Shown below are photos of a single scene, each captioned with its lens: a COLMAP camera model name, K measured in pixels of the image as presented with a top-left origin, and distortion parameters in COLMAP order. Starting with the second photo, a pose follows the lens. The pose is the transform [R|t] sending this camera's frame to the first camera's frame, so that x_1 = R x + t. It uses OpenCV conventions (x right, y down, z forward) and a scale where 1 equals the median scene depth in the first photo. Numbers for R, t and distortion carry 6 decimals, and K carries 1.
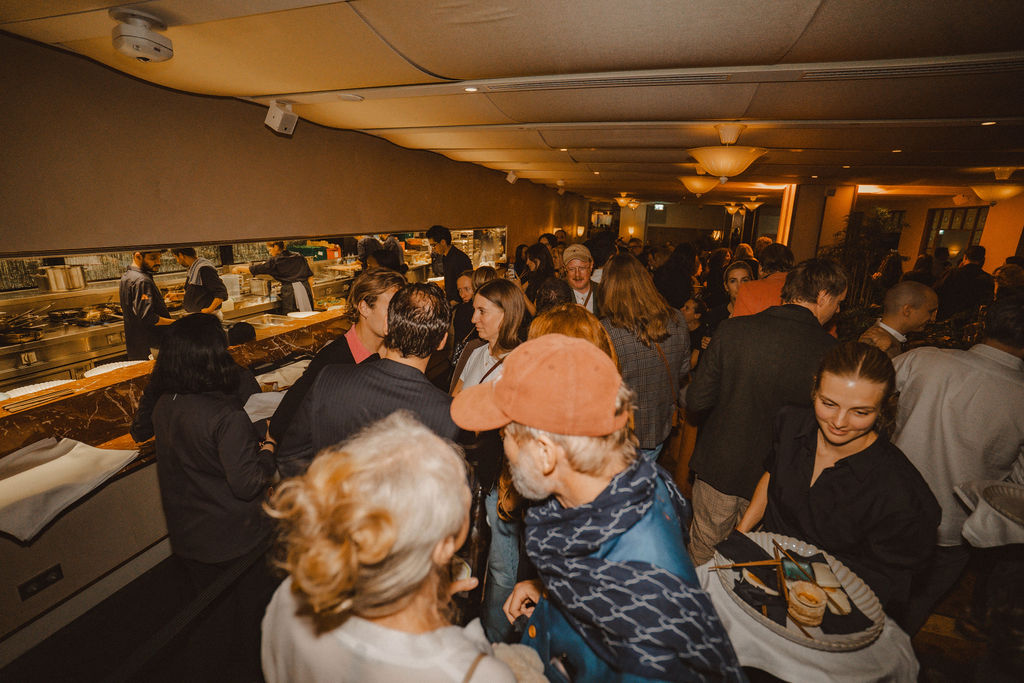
lens RADIAL K [[483.4, 0, 512.0], [0, 483.4, 341.5], [0, 0, 1]] dist [-0.028583, 0.045284]
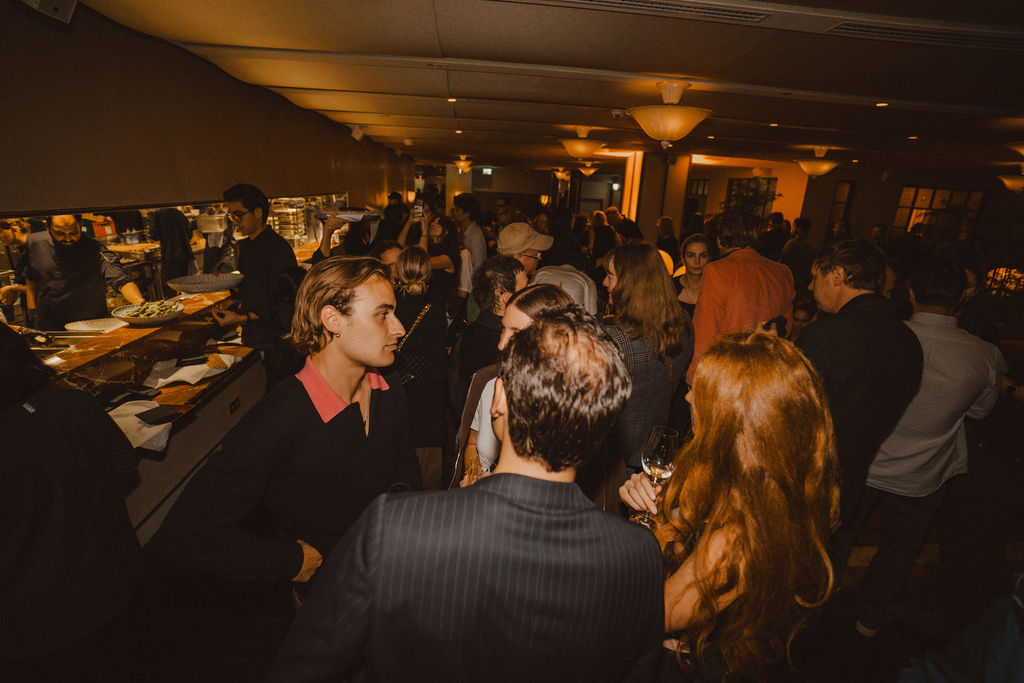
lens RADIAL K [[473.5, 0, 512.0], [0, 473.5, 341.5], [0, 0, 1]] dist [-0.000209, -0.000071]
pose [[0.926322, -0.112621, 0.359505, -0.089854], [0.085207, 0.992174, 0.091267, -0.030793], [-0.366971, -0.053910, 0.928669, 0.109951]]
